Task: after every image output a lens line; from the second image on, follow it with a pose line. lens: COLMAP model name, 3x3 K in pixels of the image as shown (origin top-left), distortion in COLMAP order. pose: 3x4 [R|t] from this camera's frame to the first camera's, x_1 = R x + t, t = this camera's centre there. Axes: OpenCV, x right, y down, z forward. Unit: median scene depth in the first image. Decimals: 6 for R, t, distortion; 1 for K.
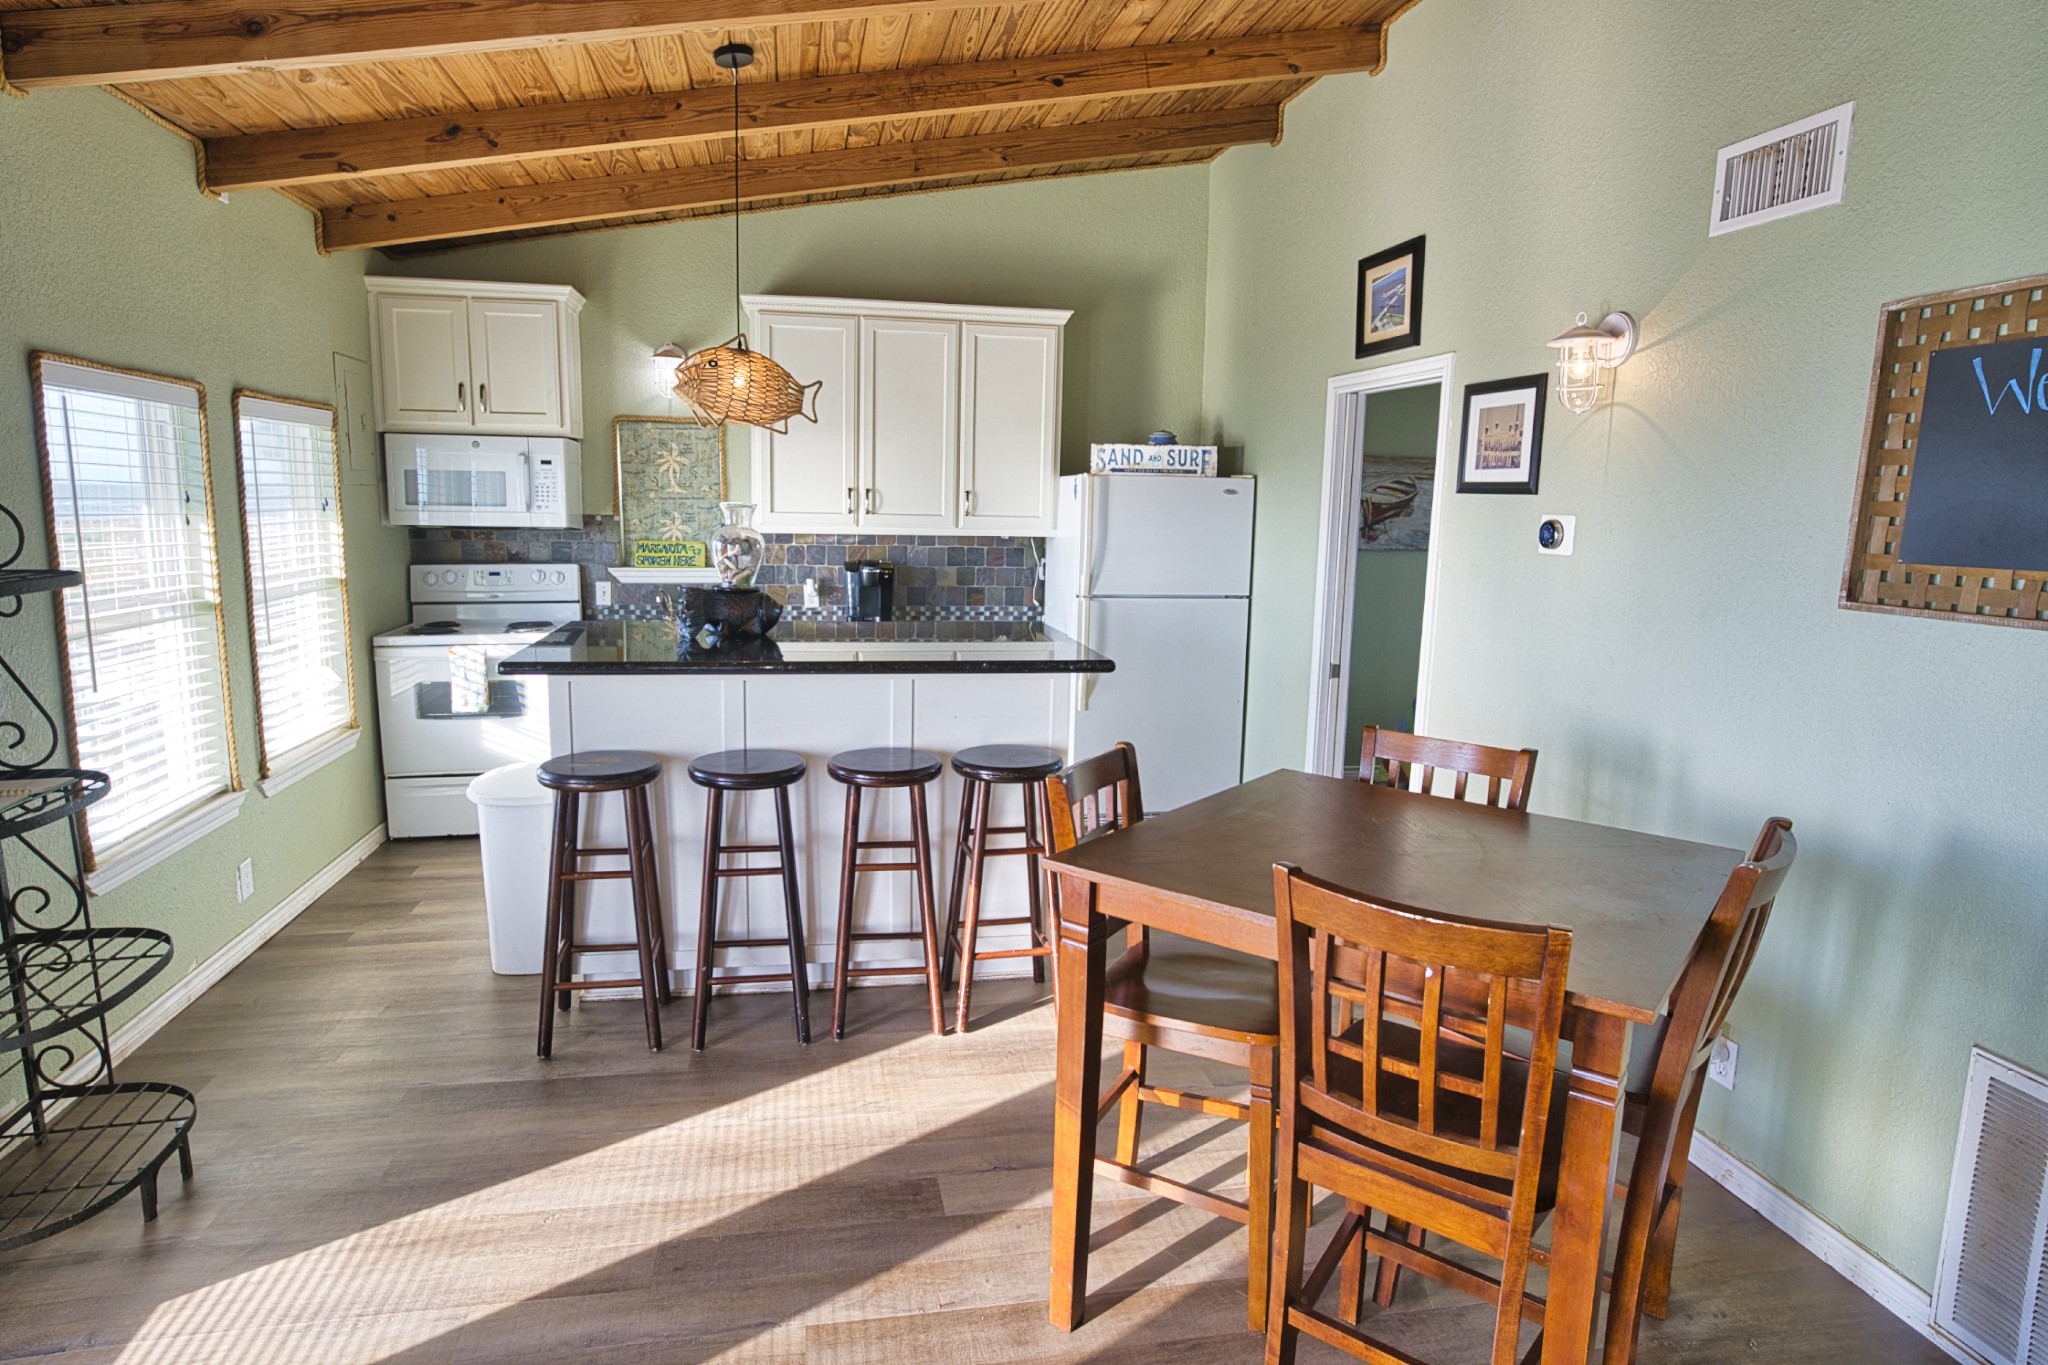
lens RADIAL K [[1164.5, 0, 1020.8], [0, 1164.5, 678.9], [0, 0, 1]] dist [-0.034937, 0.028105]
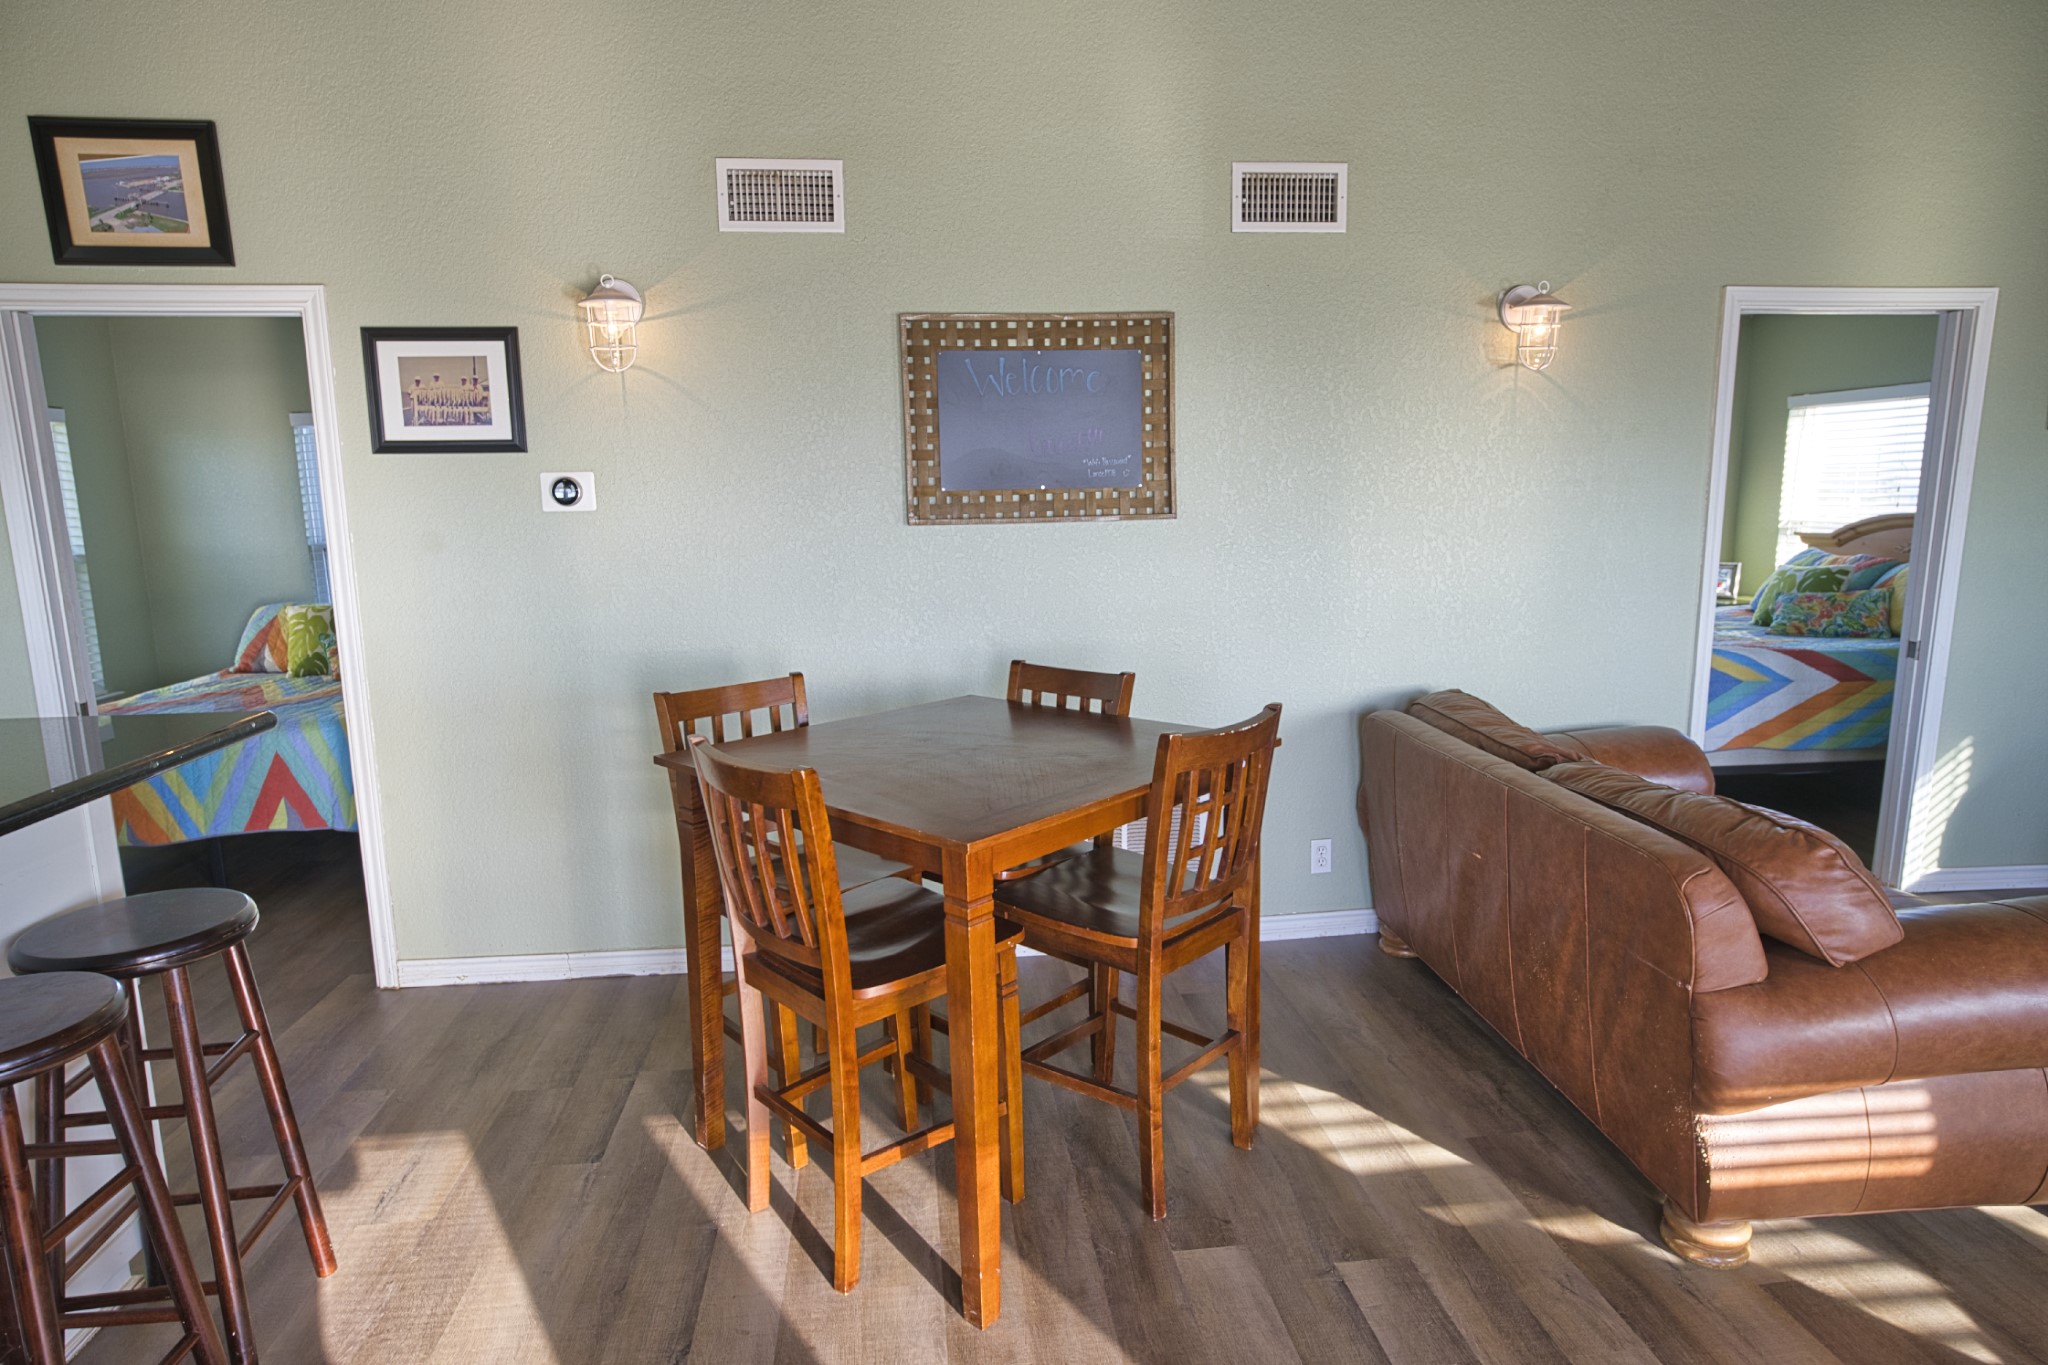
lens RADIAL K [[1164.5, 0, 1013.6], [0, 1164.5, 678.4], [0, 0, 1]] dist [-0.034937, 0.028105]
pose [[0.076245, -0.191849, 0.978458, -0.318848], [0.170310, 0.969400, 0.176801, -0.047613], [-0.982436, 0.153161, 0.106585, 0.322569]]
